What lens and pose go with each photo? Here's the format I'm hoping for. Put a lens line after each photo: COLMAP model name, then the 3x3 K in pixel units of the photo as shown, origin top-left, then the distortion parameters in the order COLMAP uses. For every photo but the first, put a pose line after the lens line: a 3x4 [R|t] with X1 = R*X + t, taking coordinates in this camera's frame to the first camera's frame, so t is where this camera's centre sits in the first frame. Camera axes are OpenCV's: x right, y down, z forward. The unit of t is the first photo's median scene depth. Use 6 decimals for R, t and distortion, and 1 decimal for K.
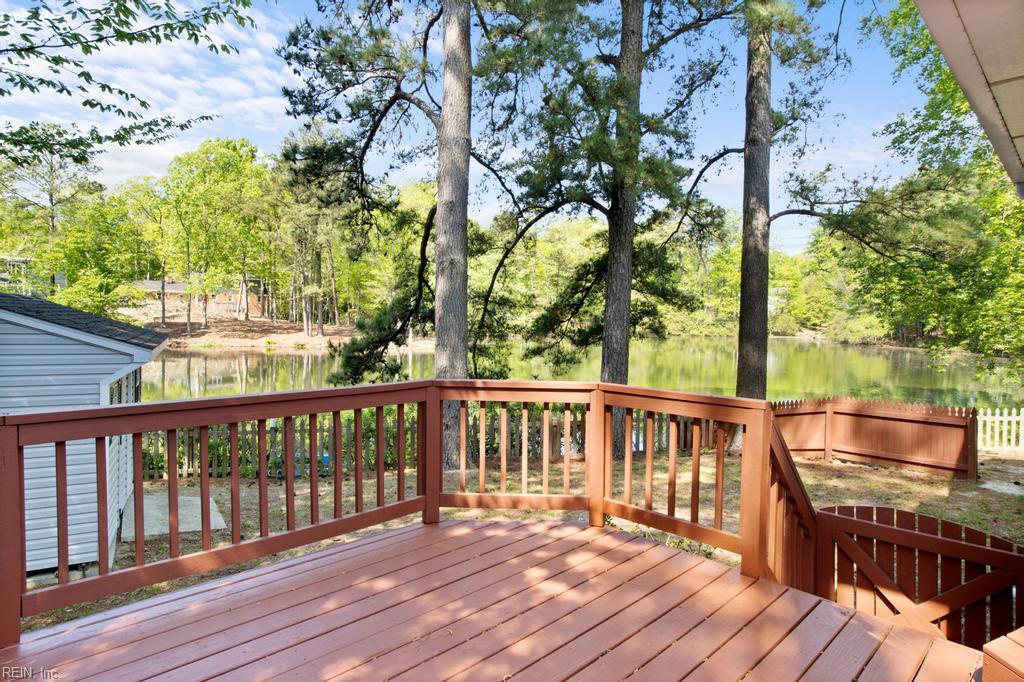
lens RADIAL K [[568.4, 0, 513.5], [0, 568.4, 337.7], [0, 0, 1]] dist [-0.003138, 0.000201]
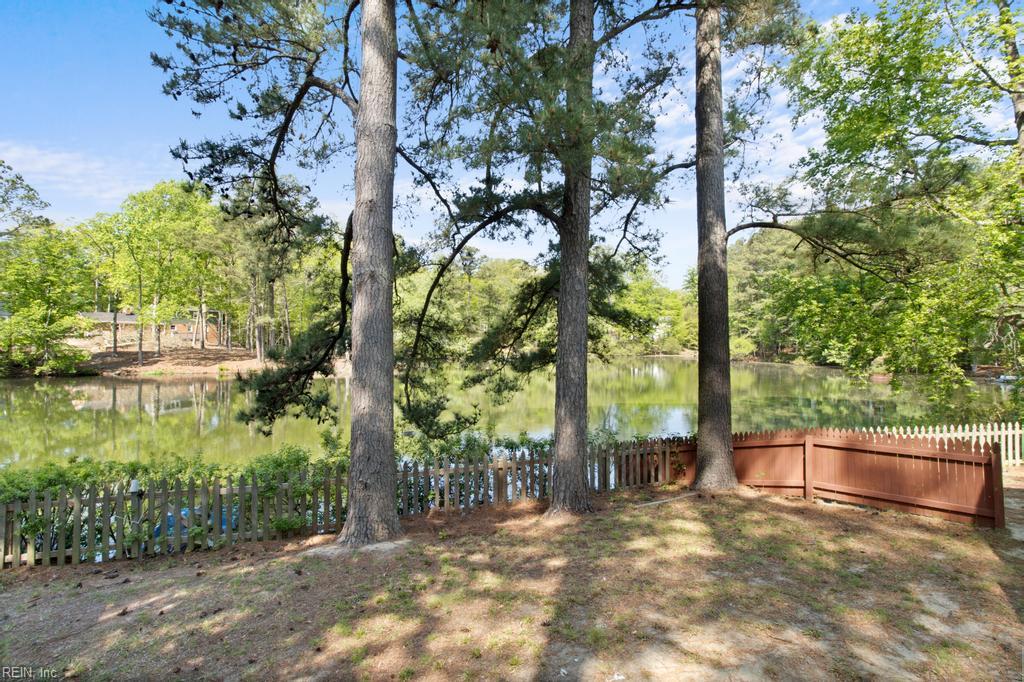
lens RADIAL K [[473.9, 0, 505.9], [0, 473.9, 334.6], [0, 0, 1]] dist [-0.009793, -0.000007]
pose [[0.993380, -0.011164, 0.114332, 0.000985], [0.017074, 0.998561, -0.050841, -0.008780], [-0.113600, 0.052457, 0.992141, 0.225112]]
